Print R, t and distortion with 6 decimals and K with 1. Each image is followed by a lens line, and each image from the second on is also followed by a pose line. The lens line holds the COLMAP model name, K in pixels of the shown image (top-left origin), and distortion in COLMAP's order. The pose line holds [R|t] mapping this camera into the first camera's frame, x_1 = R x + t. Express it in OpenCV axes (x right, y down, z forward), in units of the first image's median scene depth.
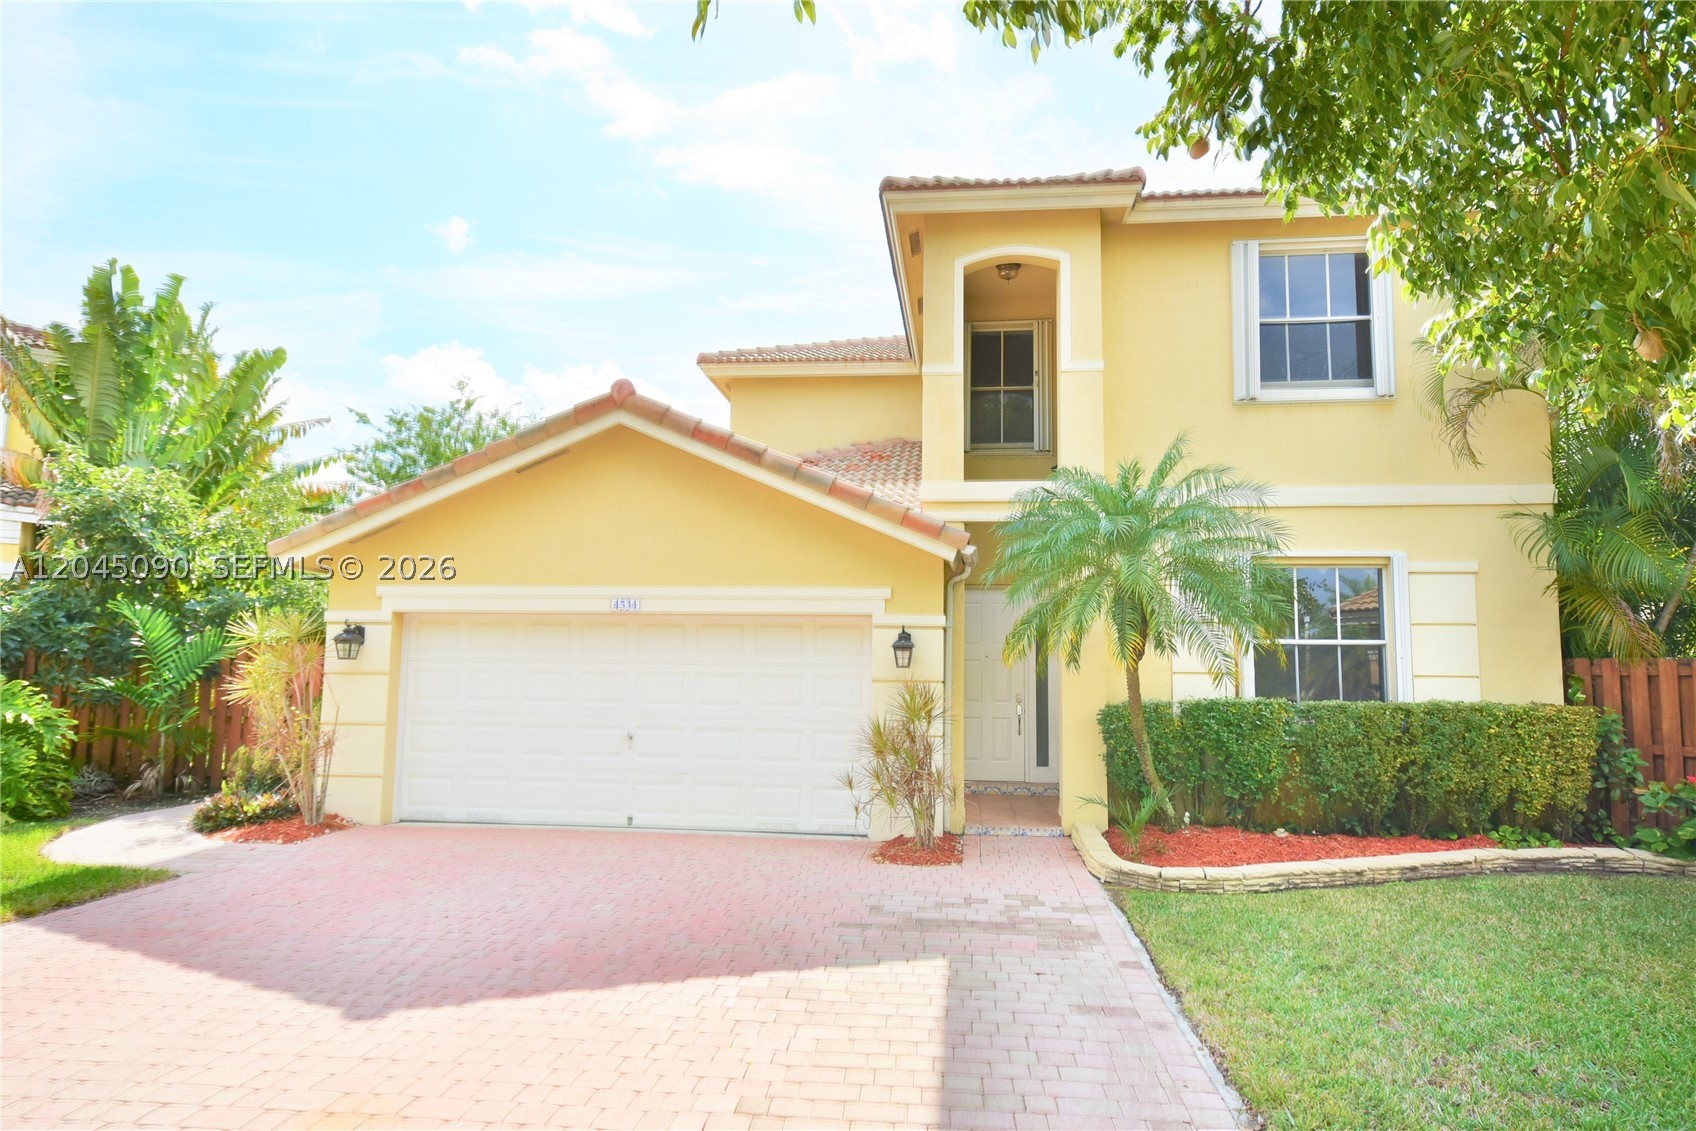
lens RADIAL K [[931.5, 0, 847.6], [0, 931.5, 564.1], [0, 0, 1]] dist [0.019217, 0.004720]
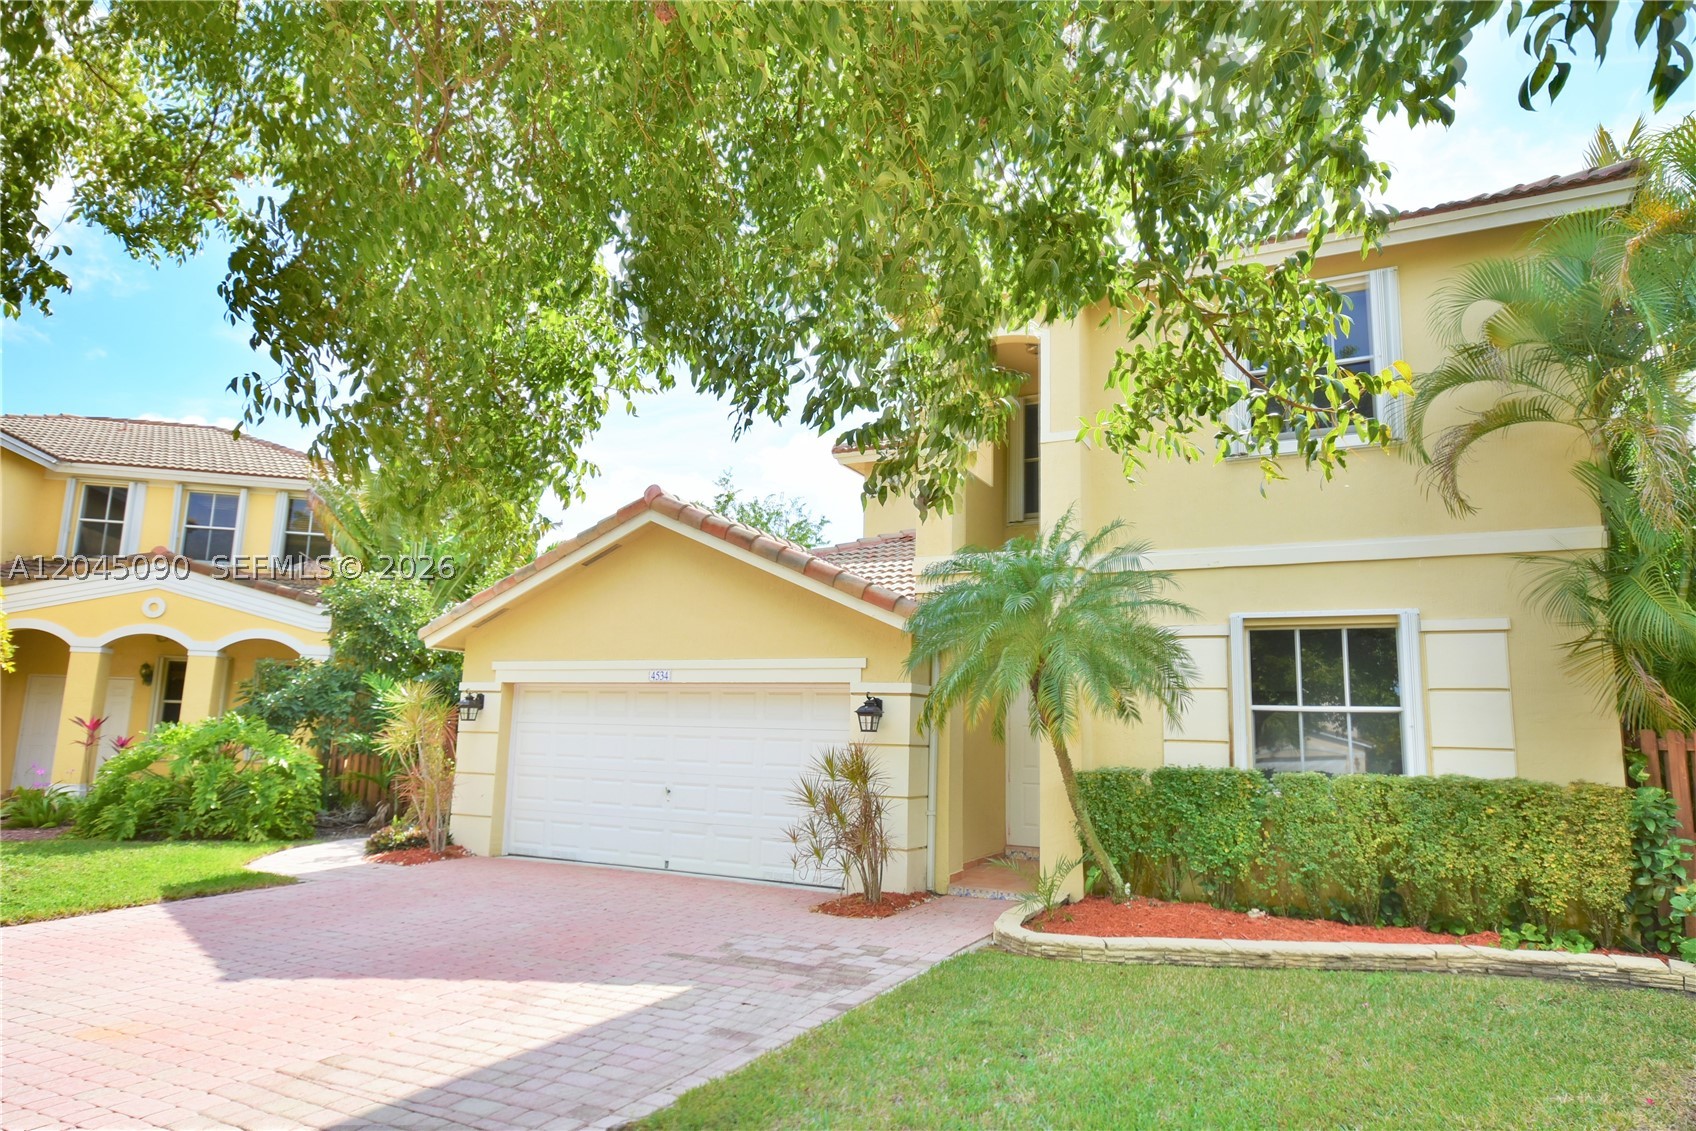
lens RADIAL K [[931.5, 0, 853.4], [0, 931.5, 564.8], [0, 0, 1]] dist [0.019217, 0.004720]
pose [[0.948373, -0.046228, -0.313769, 0.383028], [0.025525, 0.997236, -0.069775, -0.007010], [0.316127, 0.058164, 0.946932, -0.039054]]
